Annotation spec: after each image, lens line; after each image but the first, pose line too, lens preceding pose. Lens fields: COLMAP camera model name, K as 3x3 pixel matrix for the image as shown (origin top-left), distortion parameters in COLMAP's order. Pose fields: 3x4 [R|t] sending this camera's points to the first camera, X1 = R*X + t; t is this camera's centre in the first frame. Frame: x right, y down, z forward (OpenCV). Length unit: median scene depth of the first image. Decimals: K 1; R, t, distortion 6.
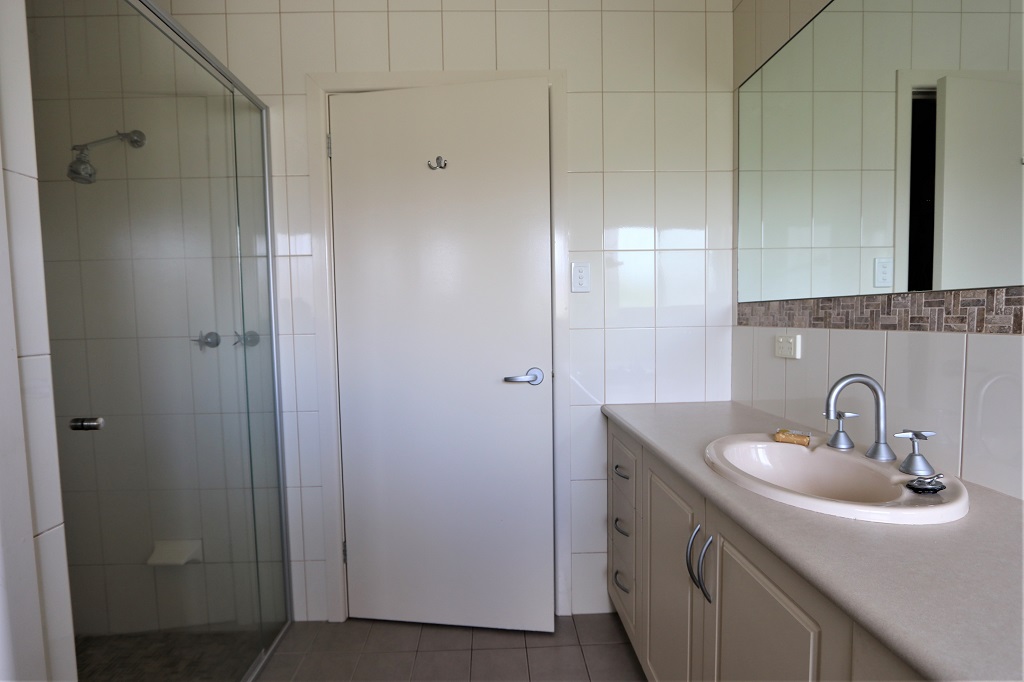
lens RADIAL K [[474.5, 0, 510.1], [0, 474.5, 343.0], [0, 0, 1]] dist [-0.015663, 0.000673]
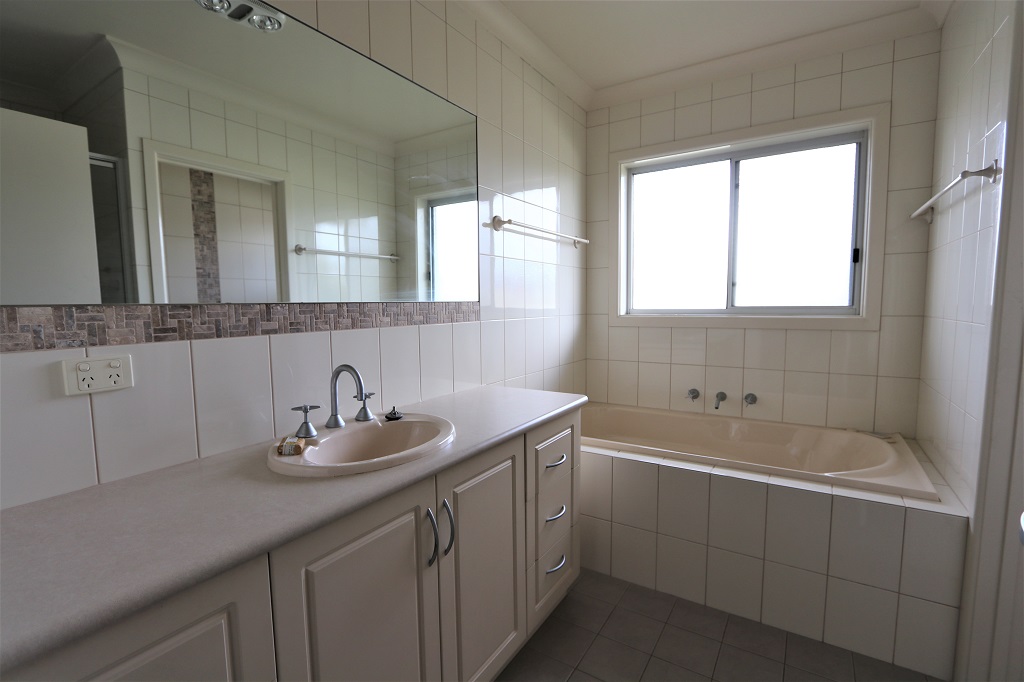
lens RADIAL K [[474.5, 0, 511.1], [0, 474.5, 345.6], [0, 0, 1]] dist [-0.015663, 0.000673]
pose [[-0.815038, -0.006309, 0.579374, -0.329459], [0.072486, 0.990975, 0.112761, -0.081734], [-0.574856, 0.133901, -0.807224, 1.479477]]
